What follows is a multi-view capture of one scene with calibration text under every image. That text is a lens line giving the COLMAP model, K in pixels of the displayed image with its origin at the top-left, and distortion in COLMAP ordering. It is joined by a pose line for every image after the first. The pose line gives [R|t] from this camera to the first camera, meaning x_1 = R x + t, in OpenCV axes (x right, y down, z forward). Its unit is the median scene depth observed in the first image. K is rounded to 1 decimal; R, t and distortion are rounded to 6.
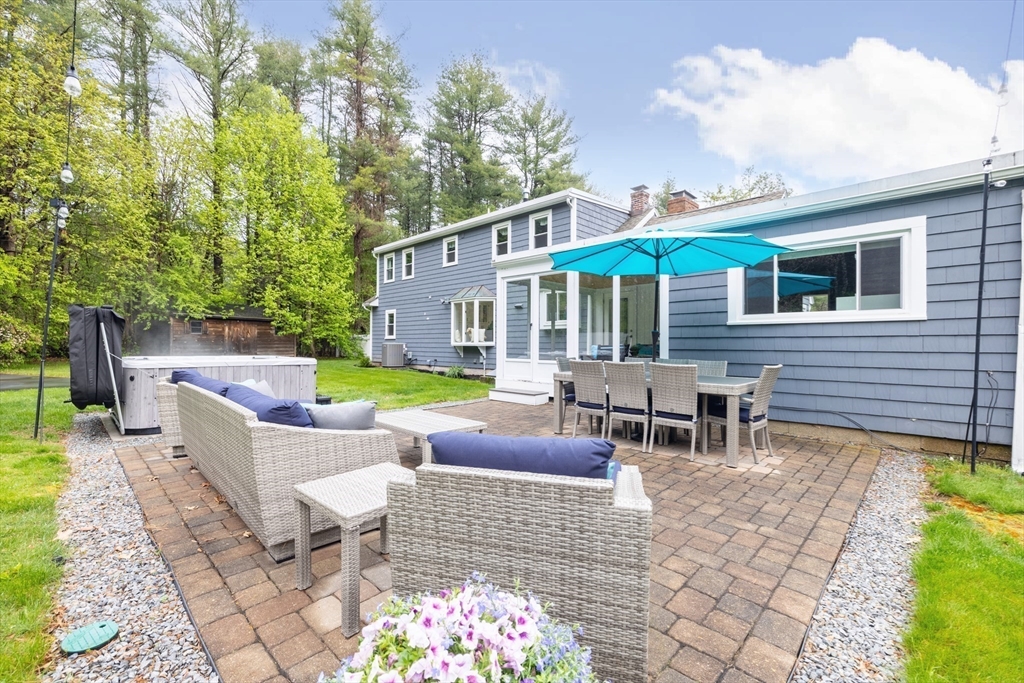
lens RADIAL K [[430.7, 0, 512.0], [0, 430.7, 341.5], [0, 0, 1]] dist [0.000800, 0.000020]
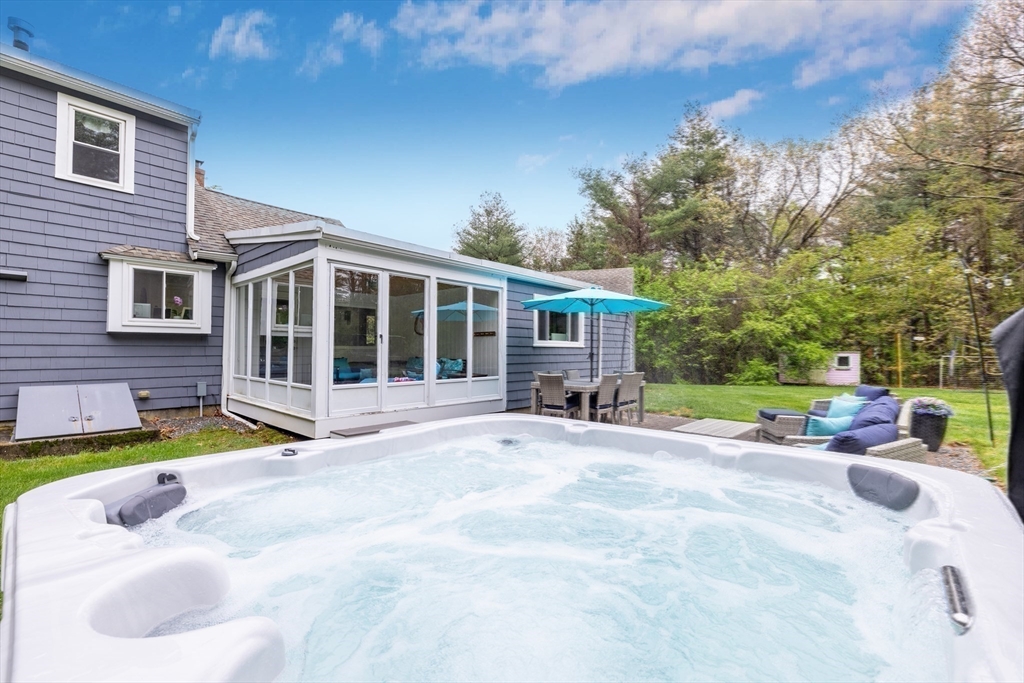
lens RADIAL K [[430.7, 0, 512.0], [0, 430.7, 341.5], [0, 0, 1]] dist [0.000800, 0.000020]
pose [[-0.019029, 0.023769, 0.999536, -0.740746], [-0.017723, 0.999552, -0.024107, -0.012354], [-0.999662, -0.018173, -0.018599, 0.790129]]
